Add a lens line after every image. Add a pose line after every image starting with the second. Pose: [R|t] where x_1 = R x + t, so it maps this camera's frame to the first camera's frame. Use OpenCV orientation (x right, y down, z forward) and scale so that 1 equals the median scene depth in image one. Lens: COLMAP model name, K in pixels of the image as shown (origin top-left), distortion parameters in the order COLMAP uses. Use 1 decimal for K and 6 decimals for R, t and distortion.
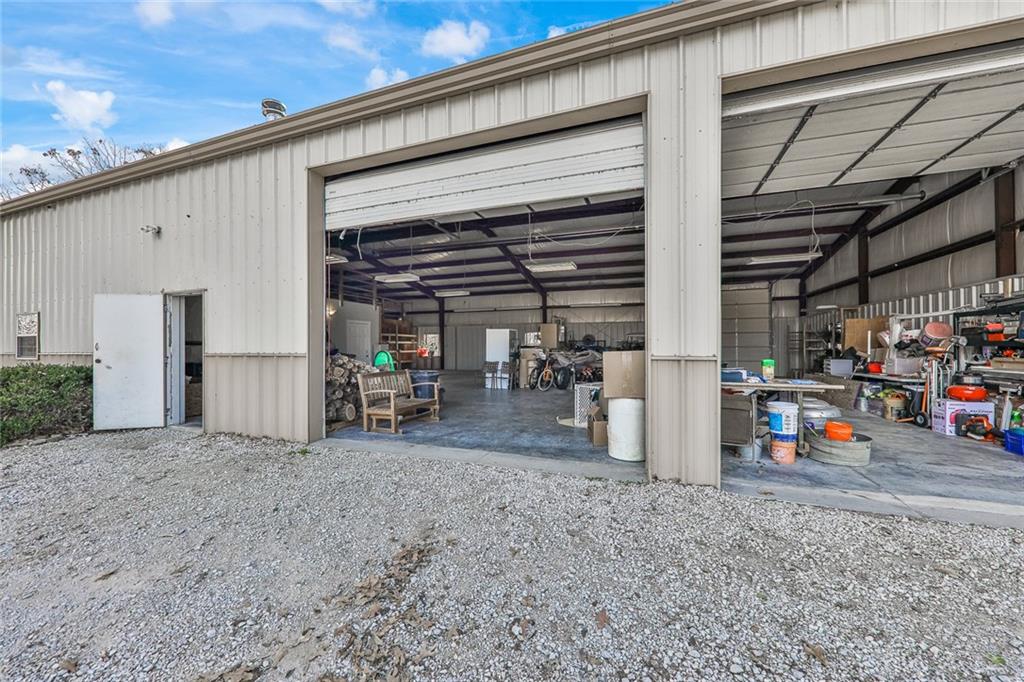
lens RADIAL K [[378.0, 0, 511.0], [0, 378.0, 344.0], [0, 0, 1]] dist [0.000866, 0.000025]
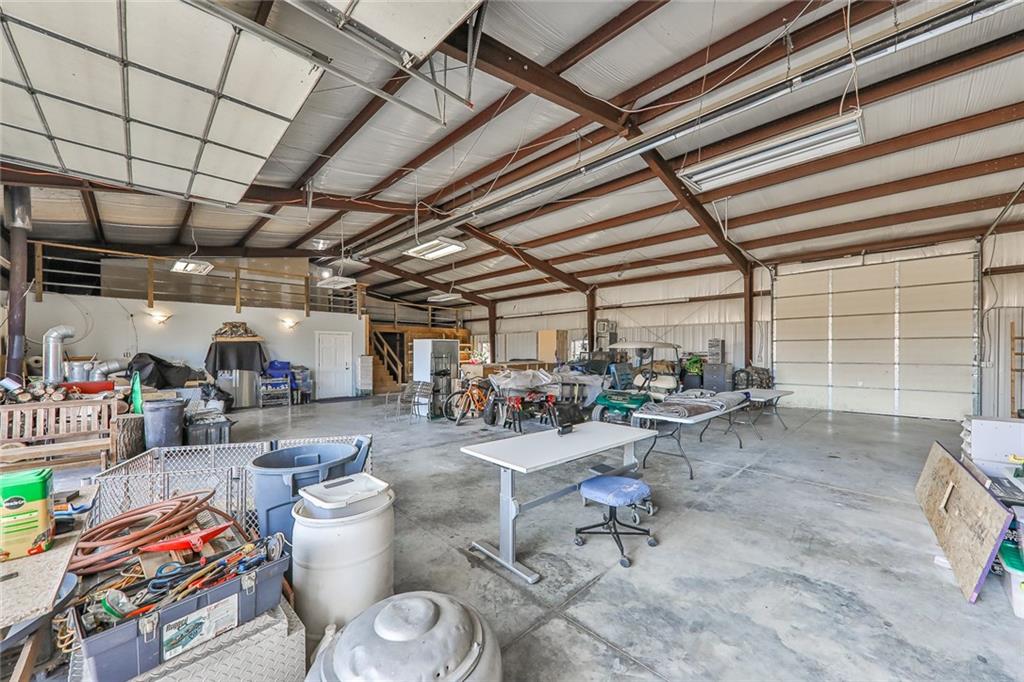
lens RADIAL K [[378.0, 0, 519.8], [0, 378.0, 347.8], [0, 0, 1]] dist [0.000866, 0.000025]
pose [[0.909686, -0.002882, -0.415286, 0.277683], [-0.000153, 0.999974, -0.007273, -0.009204], [0.415296, 0.006680, 0.909662, 0.223516]]
